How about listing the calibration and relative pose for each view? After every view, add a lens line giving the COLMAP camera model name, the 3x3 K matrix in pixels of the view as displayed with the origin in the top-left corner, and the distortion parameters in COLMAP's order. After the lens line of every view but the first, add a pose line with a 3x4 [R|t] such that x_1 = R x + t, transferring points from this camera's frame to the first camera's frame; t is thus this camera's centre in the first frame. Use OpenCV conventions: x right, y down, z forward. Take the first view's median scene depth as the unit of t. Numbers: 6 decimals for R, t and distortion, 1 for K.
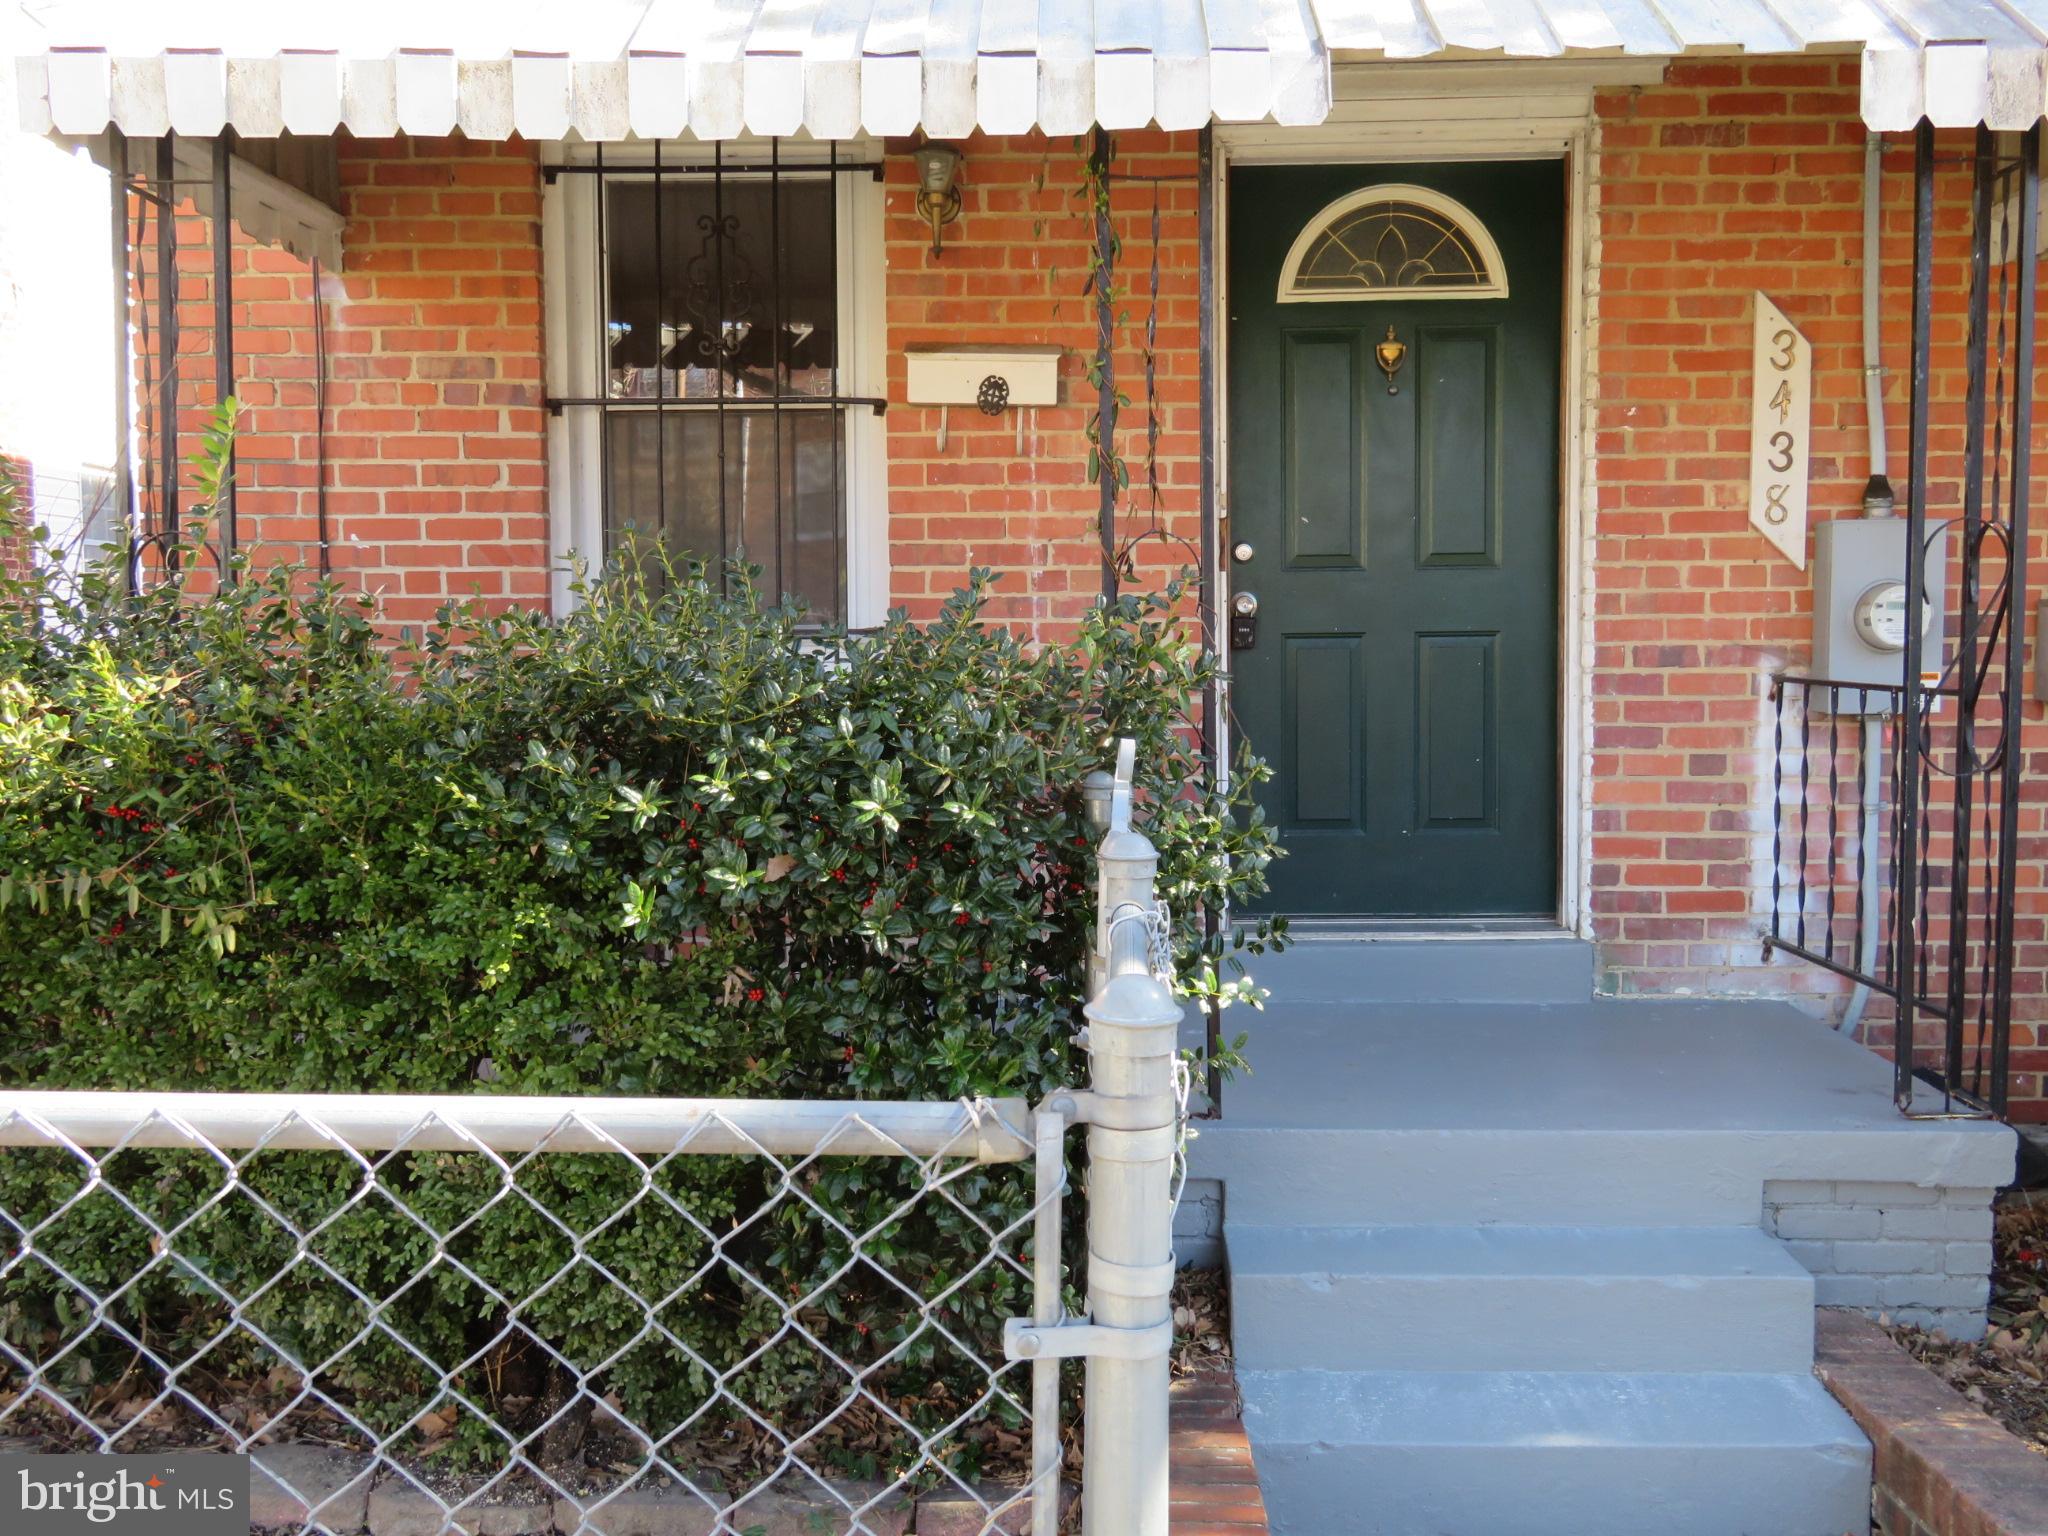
lens RADIAL K [[1895.4, 0, 1024.0], [0, 1895.4, 760.9], [0, 0, 1]] dist [0.054665, -0.099184]
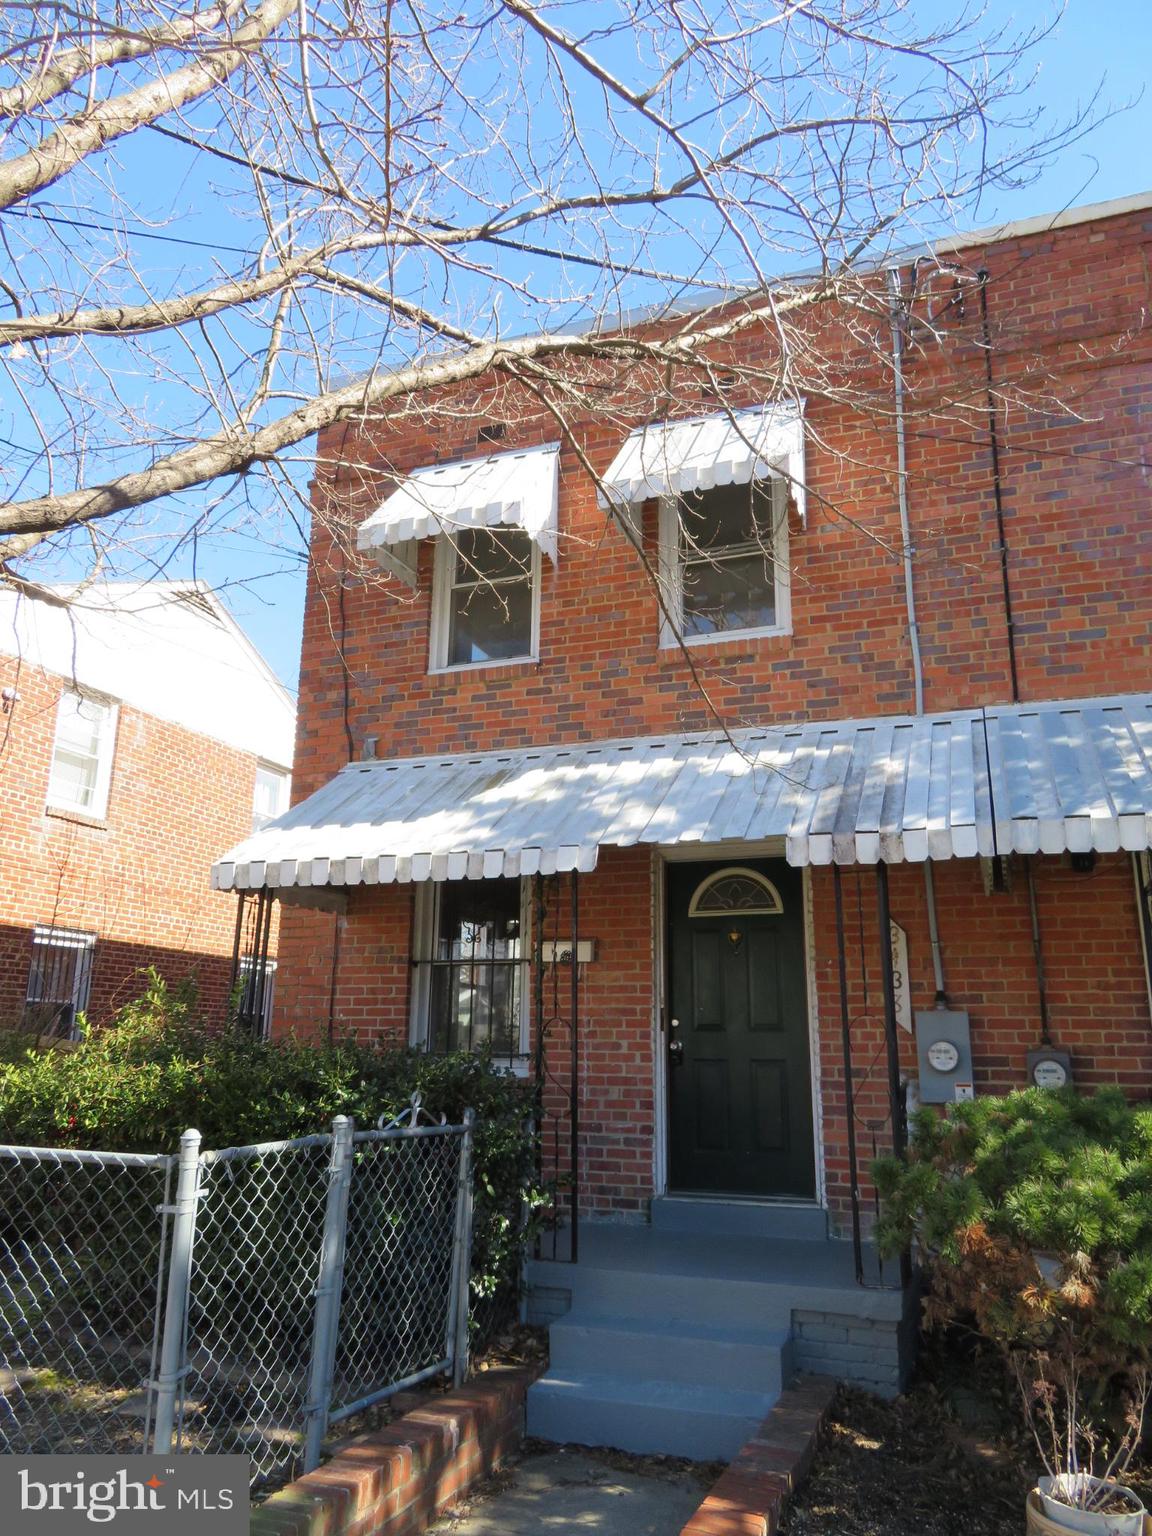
lens RADIAL K [[1100.4, 0, 574.0], [0, 1100.4, 768.0], [0, 0, 1]] dist [-0.007986, 0.003086]
pose [[0.943761, -0.068076, -0.323545, 0.468338], [-0.037723, 0.950012, -0.309926, 0.016242], [0.328470, 0.304702, 0.894016, -0.352680]]
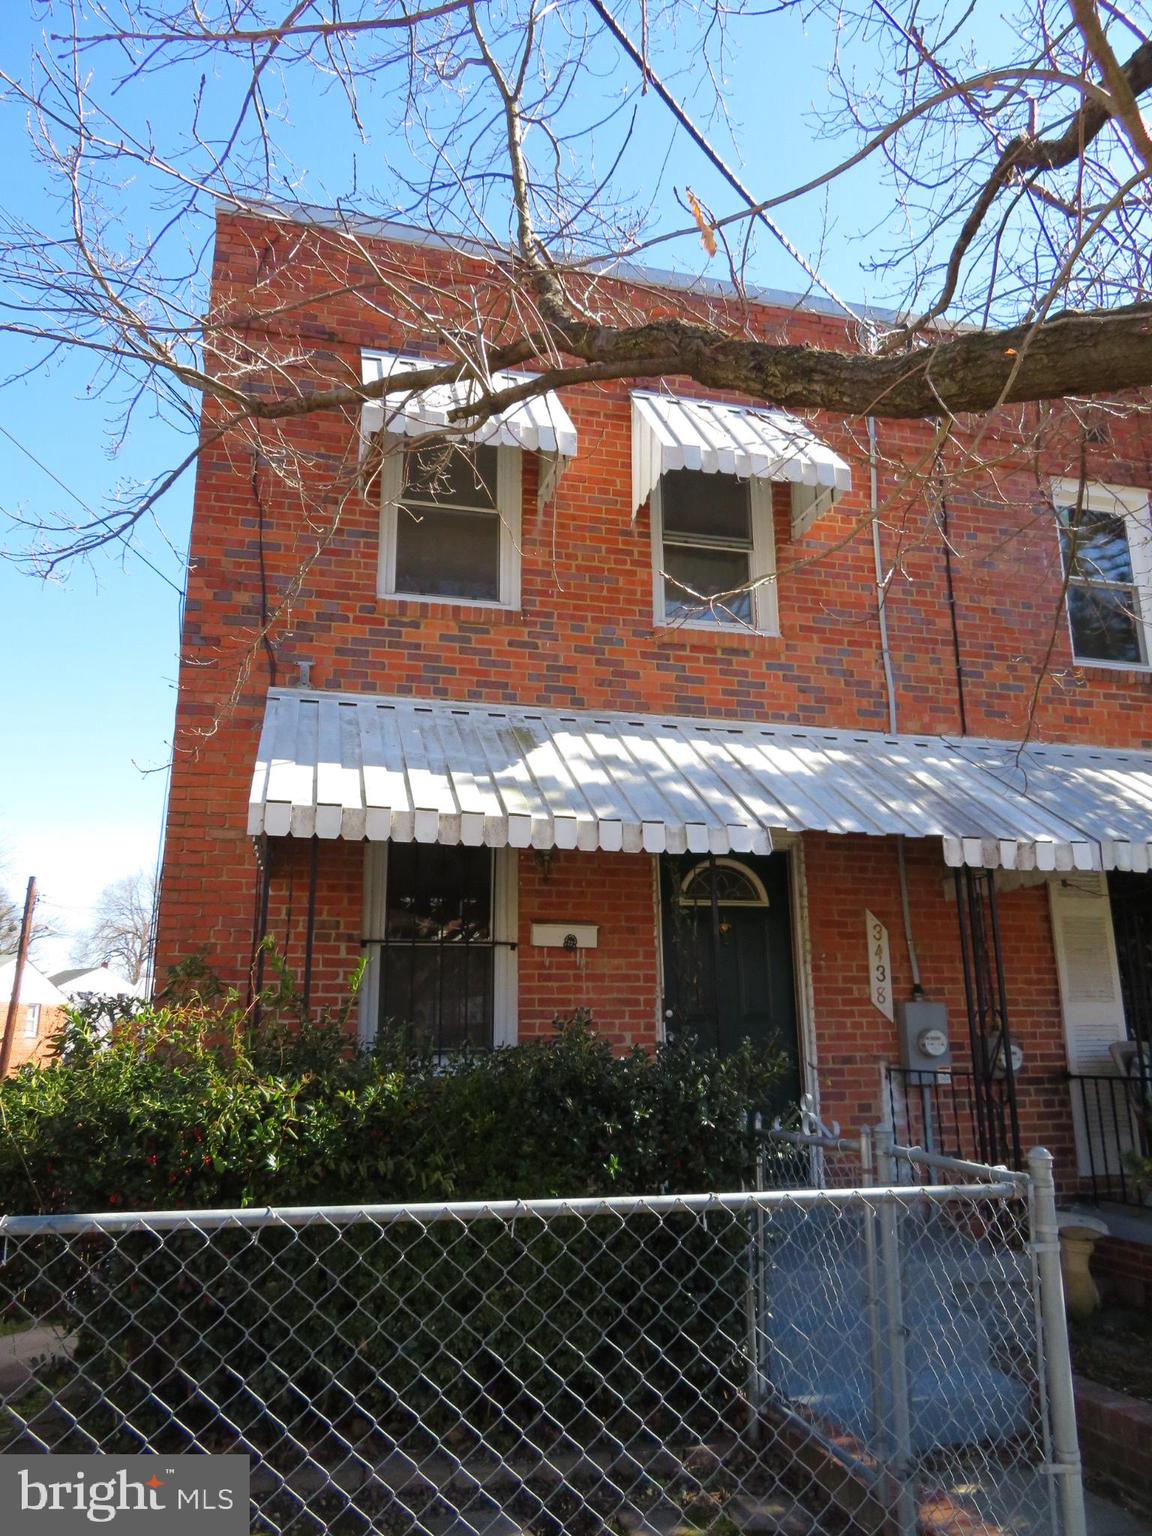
lens RADIAL K [[1100.4, 0, 574.0], [0, 1100.4, 768.0], [0, 0, 1]] dist [-0.007986, 0.003086]
pose [[0.961475, 0.063240, 0.267520, -0.369669], [0.022308, 0.952019, -0.305226, 0.008460], [-0.273987, 0.299435, 0.913931, -0.255351]]
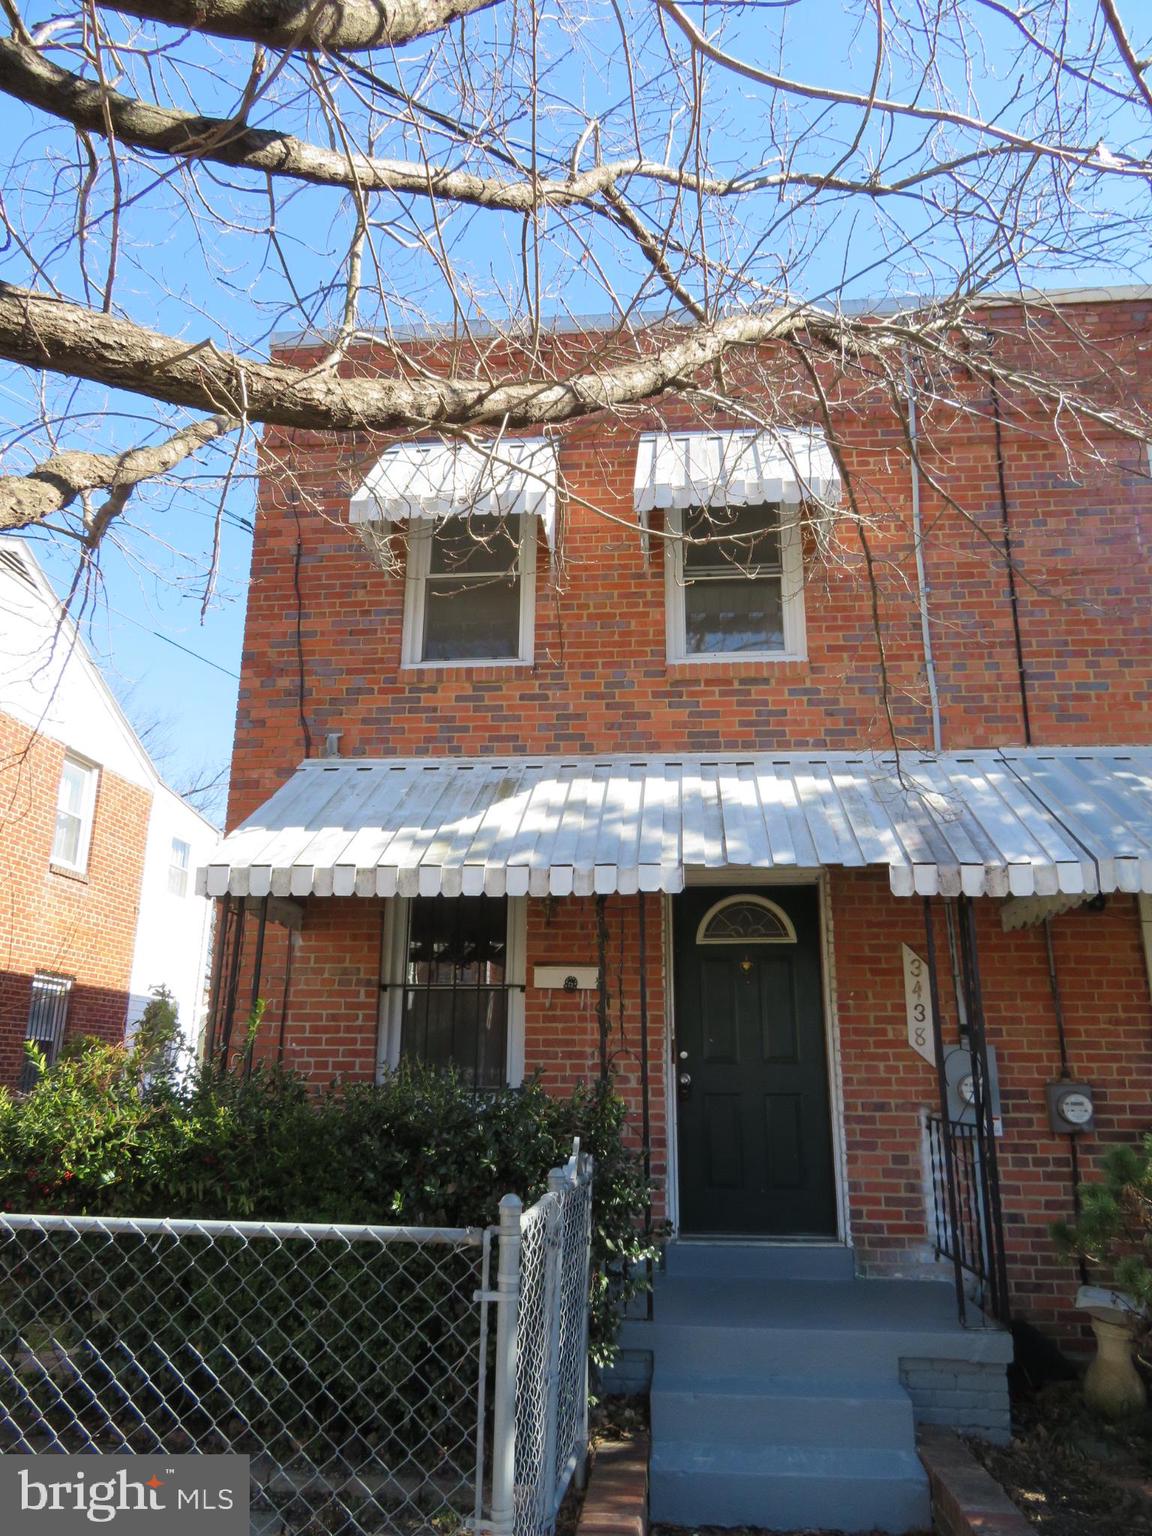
lens RADIAL K [[1100.4, 0, 574.0], [0, 1100.4, 768.0], [0, 0, 1]] dist [-0.007986, 0.003086]
pose [[0.997292, -0.007918, -0.073114, 0.086346], [-0.017334, 0.940868, -0.338331, 0.011769], [0.071469, 0.338682, 0.938183, -0.338560]]
